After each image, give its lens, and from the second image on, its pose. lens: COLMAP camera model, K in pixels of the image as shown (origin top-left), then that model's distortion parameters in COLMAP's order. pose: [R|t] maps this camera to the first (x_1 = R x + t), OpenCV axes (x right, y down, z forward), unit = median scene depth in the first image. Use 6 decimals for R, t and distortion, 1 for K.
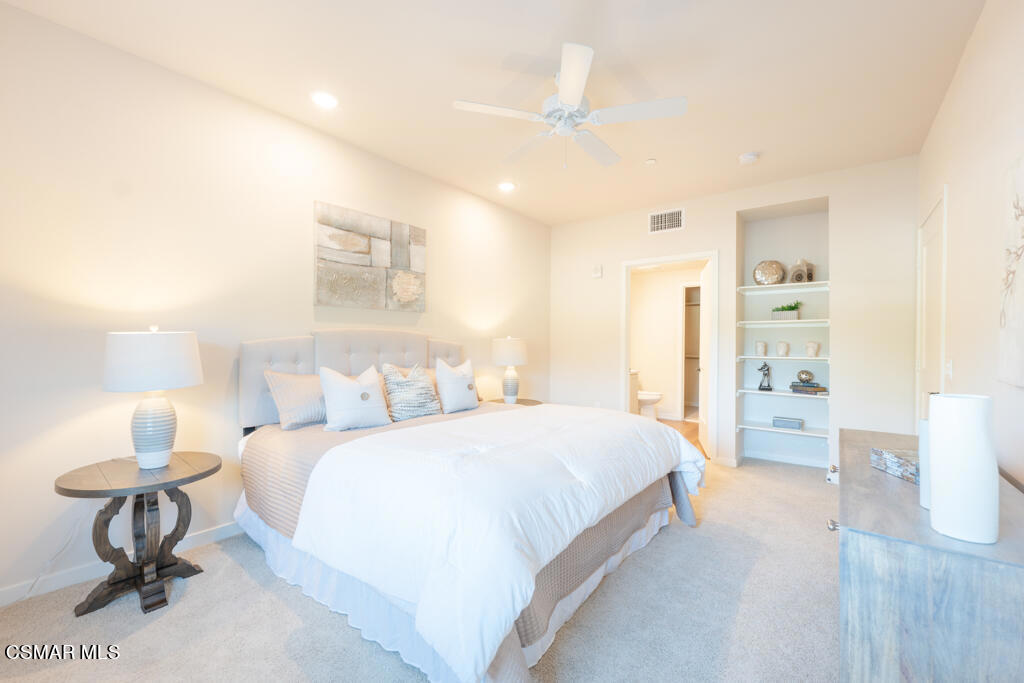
lens RADIAL K [[422.1, 0, 512.0], [0, 422.1, 341.5], [0, 0, 1]] dist [-0.001045, -0.000219]
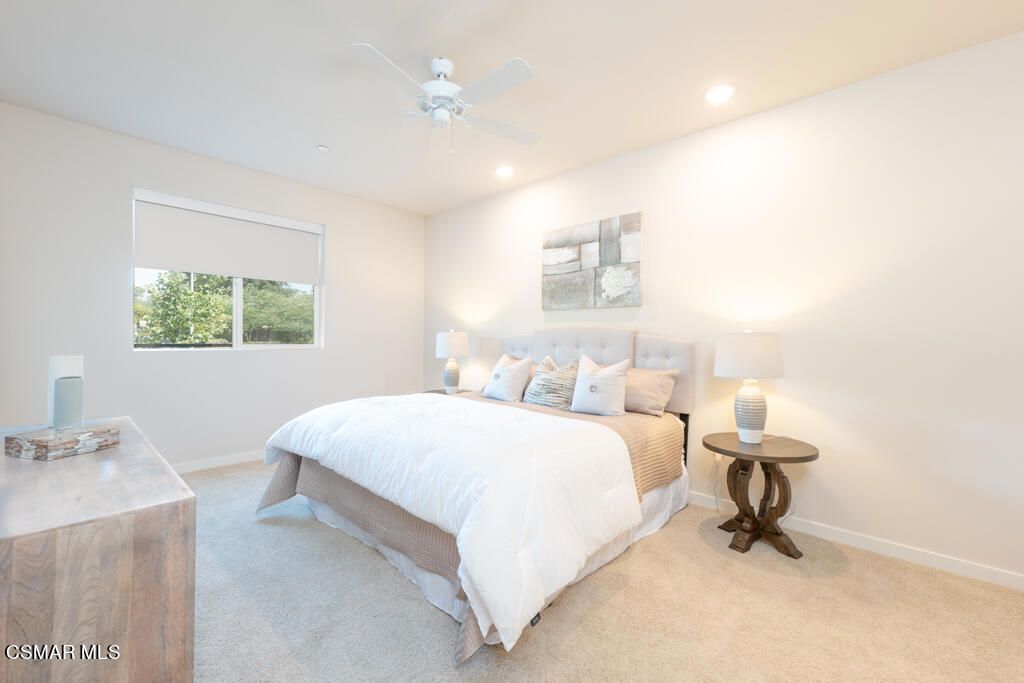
lens RADIAL K [[357.8, 0, 512.0], [0, 357.8, 341.5], [0, 0, 1]] dist [0.000077, 0.000001]
pose [[-0.000519, 0.005117, -0.999987, 0.589498], [-0.009026, 0.999946, 0.005122, 0.006547], [0.999959, 0.009029, -0.000472, 0.786459]]
